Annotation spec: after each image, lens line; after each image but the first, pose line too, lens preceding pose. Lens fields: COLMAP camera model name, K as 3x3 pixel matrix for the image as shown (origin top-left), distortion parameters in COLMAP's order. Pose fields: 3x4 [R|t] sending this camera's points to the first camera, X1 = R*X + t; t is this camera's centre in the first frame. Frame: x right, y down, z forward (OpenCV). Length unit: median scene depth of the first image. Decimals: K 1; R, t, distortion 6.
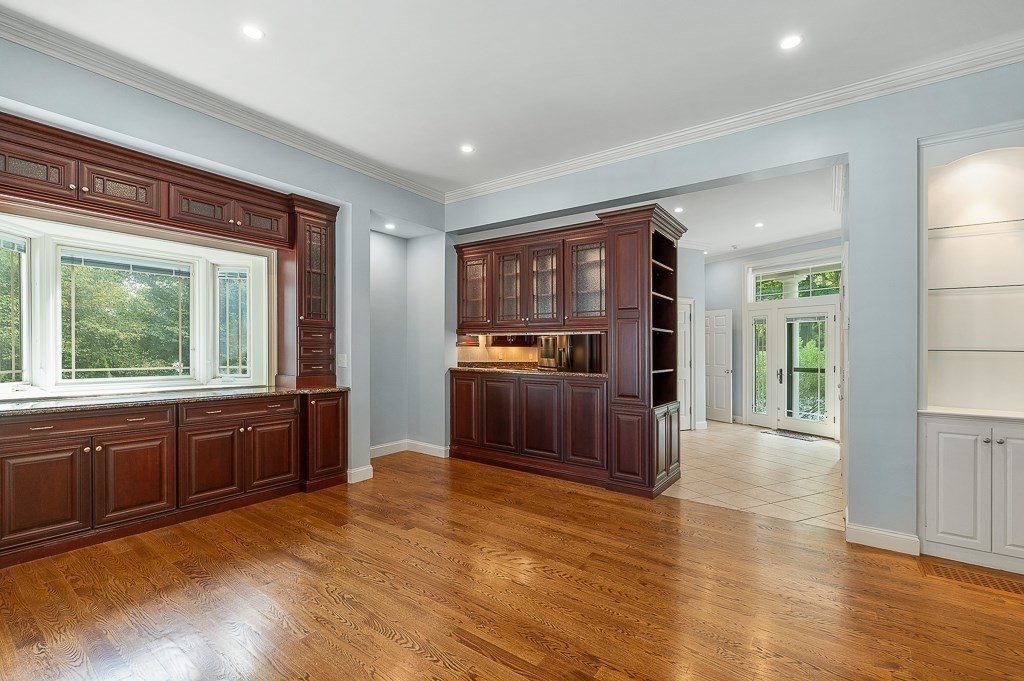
lens RADIAL K [[441.5, 0, 512.0], [0, 441.5, 344.1], [0, 0, 1]] dist [0.003809, 0.000443]
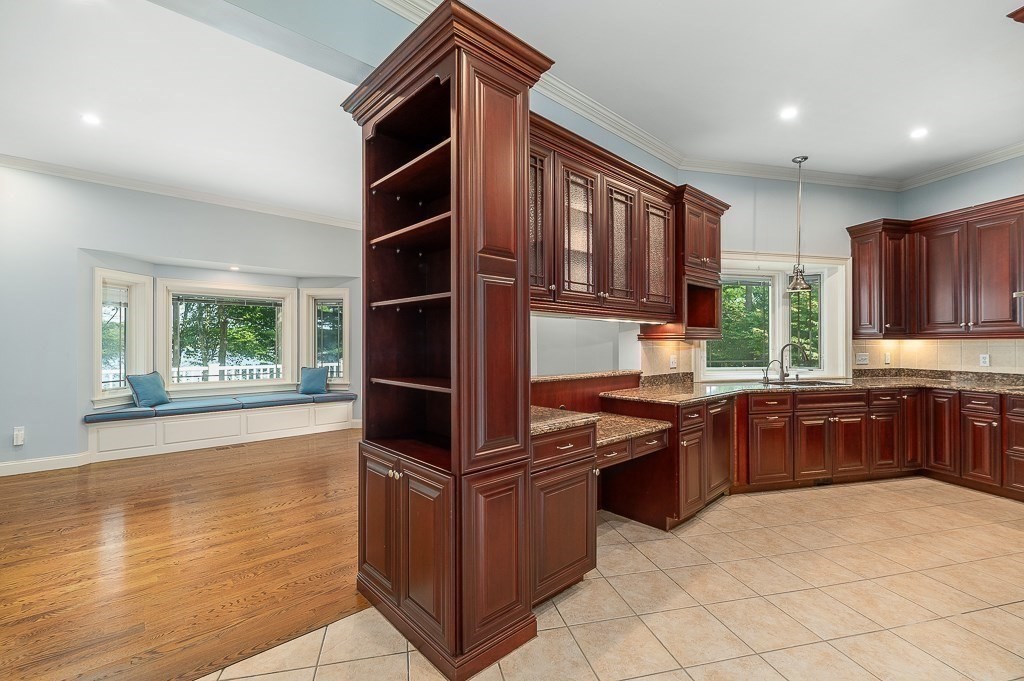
lens RADIAL K [[441.5, 0, 512.0], [0, 441.5, 344.1], [0, 0, 1]] dist [0.003809, 0.000443]
pose [[-0.190652, -0.011005, -0.981596, 0.822680], [0.005760, 0.999907, -0.012329, 0.025232], [0.981641, -0.008005, -0.190571, 1.239665]]
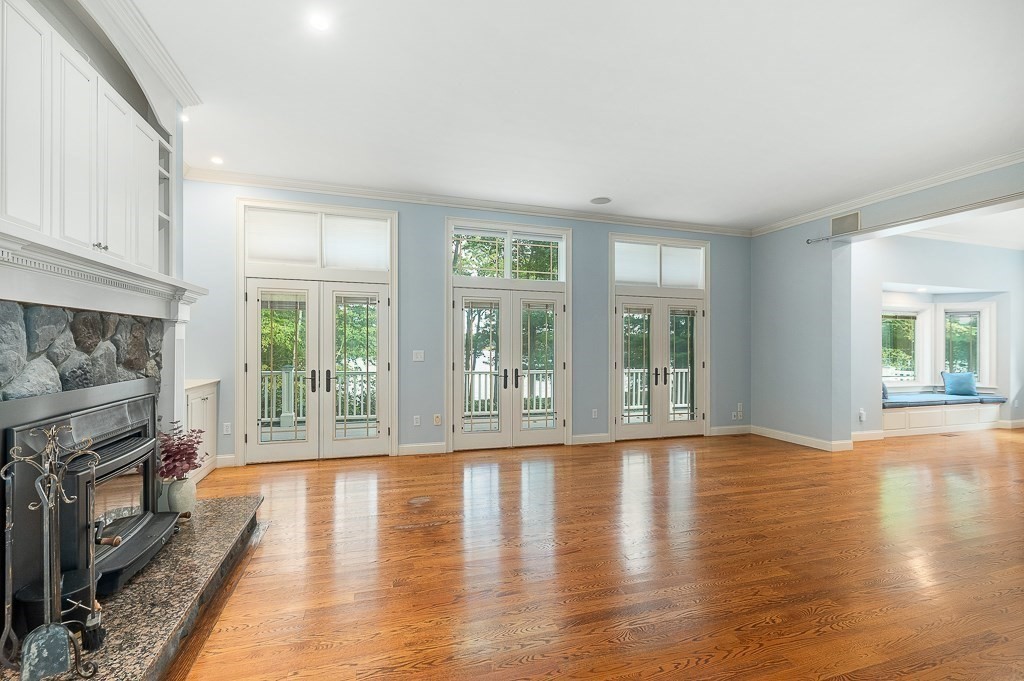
lens RADIAL K [[441.5, 0, 512.0], [0, 441.5, 344.1], [0, 0, 1]] dist [0.003809, 0.000443]
pose [[-0.562683, -0.022588, -0.826364, 1.965967], [-0.009424, 0.999737, -0.020910, 0.024248], [0.826619, -0.003978, -0.562748, -0.270318]]
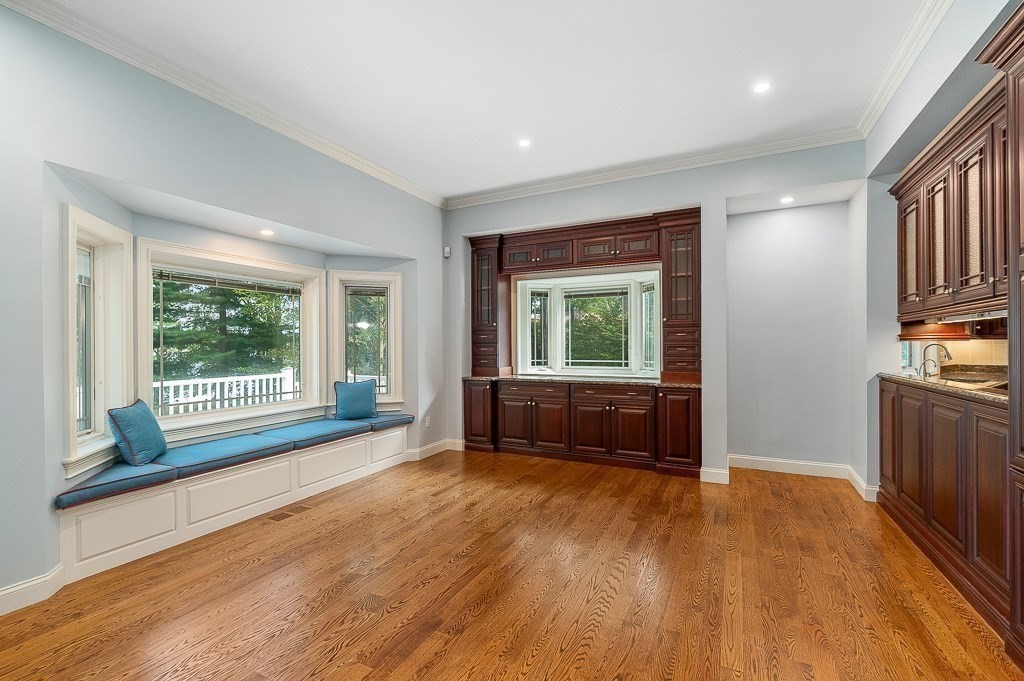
lens RADIAL K [[441.5, 0, 512.0], [0, 441.5, 344.1], [0, 0, 1]] dist [0.003809, 0.000443]
pose [[0.172352, -0.015247, -0.984917, 0.583573], [0.018171, 0.999759, -0.012297, 0.010118], [0.984868, -0.015777, 0.172588, 0.431279]]
